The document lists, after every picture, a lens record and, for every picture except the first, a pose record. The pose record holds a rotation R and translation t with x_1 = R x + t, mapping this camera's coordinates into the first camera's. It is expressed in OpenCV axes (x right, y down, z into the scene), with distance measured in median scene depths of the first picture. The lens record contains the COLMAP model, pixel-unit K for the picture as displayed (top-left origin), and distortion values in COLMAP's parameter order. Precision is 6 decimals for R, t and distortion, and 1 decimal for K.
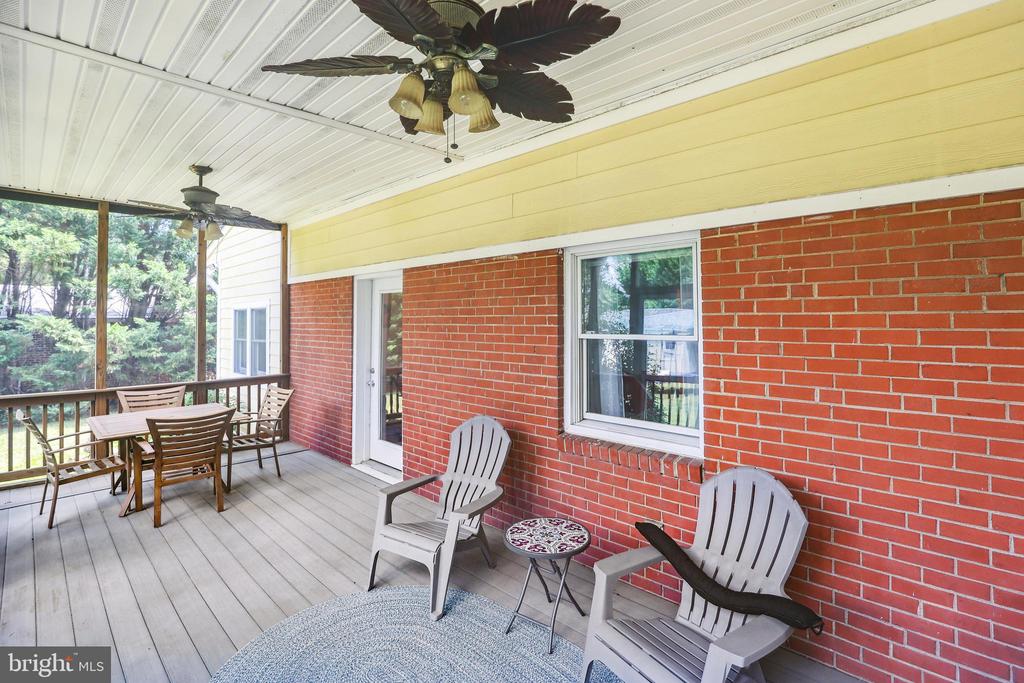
lens RADIAL K [[464.1, 0, 513.9], [0, 464.1, 304.1], [0, 0, 1]] dist [-0.001103, -0.000090]
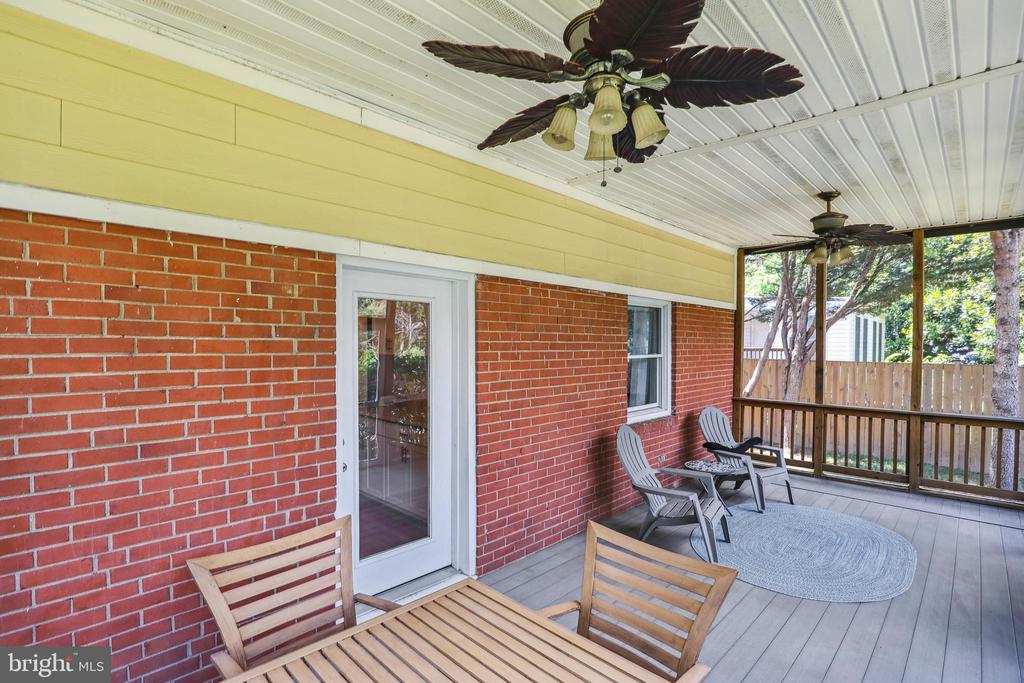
lens RADIAL K [[479.3, 0, 528.1], [0, 479.3, 344.0], [0, 0, 1]] dist [-0.001359, -0.000083]
pose [[0.016318, 0.003364, 0.999861, -1.122311], [-0.036771, 0.999320, -0.002762, 0.035344], [-0.999190, -0.036721, 0.016430, 1.052130]]
